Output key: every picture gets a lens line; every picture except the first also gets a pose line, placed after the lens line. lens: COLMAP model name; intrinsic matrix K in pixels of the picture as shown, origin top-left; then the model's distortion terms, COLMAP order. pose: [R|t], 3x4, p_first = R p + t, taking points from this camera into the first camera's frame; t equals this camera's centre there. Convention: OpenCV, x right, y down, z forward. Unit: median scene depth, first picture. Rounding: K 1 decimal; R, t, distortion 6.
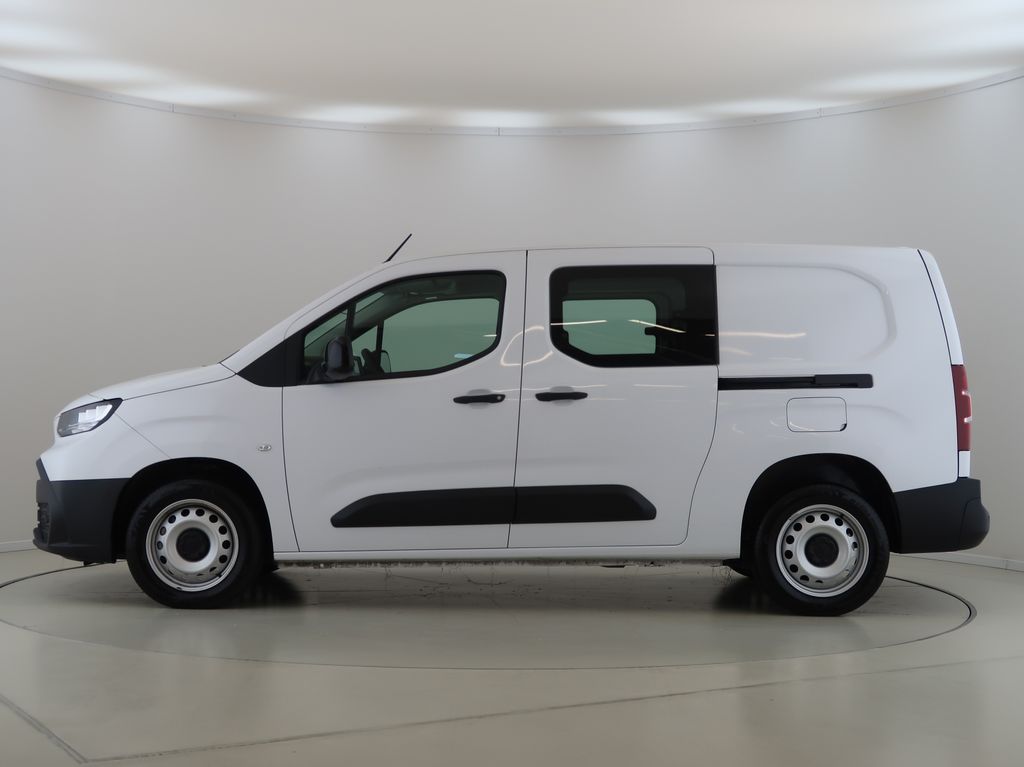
lens RADIAL K [[504.3, 0, 512.0], [0, 504.3, 383.5], [0, 0, 1]] dist [-0.002805, -0.000335]
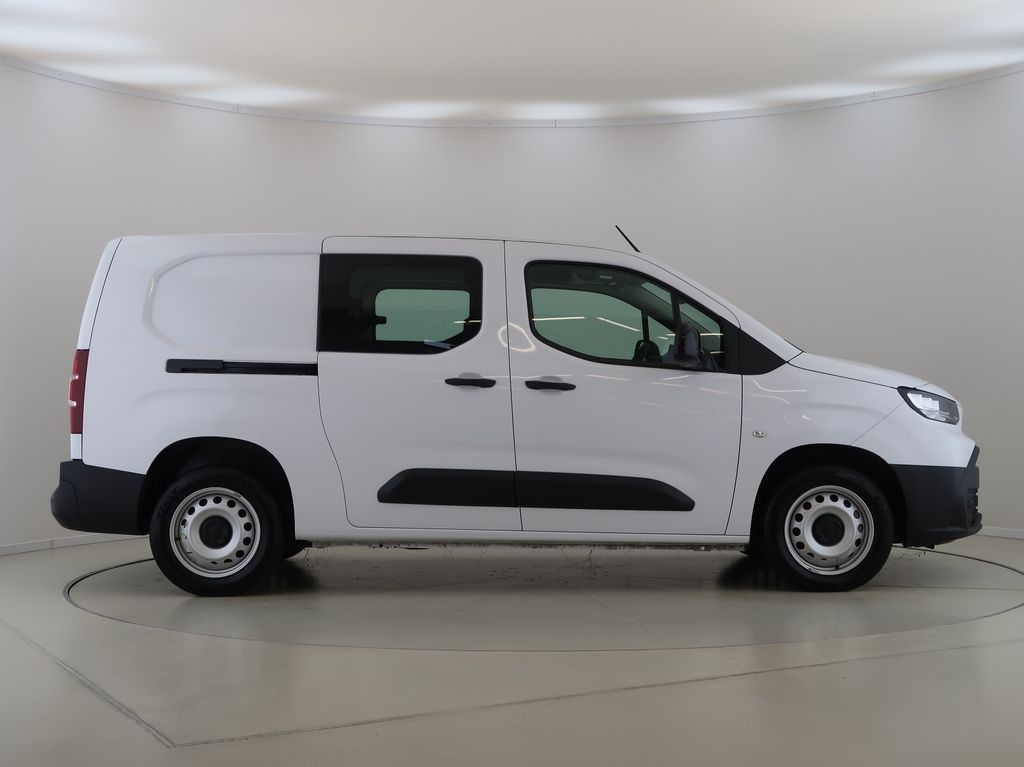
lens RADIAL K [[493.4, 0, 511.8], [0, 493.4, 365.5], [0, 0, 1]] dist [-0.001235, -0.000457]
pose [[0.999701, -0.019646, -0.014538, -0.123125], [0.019528, 0.999776, -0.008179, -0.001708], [0.014696, 0.007893, 0.999861, -0.000013]]
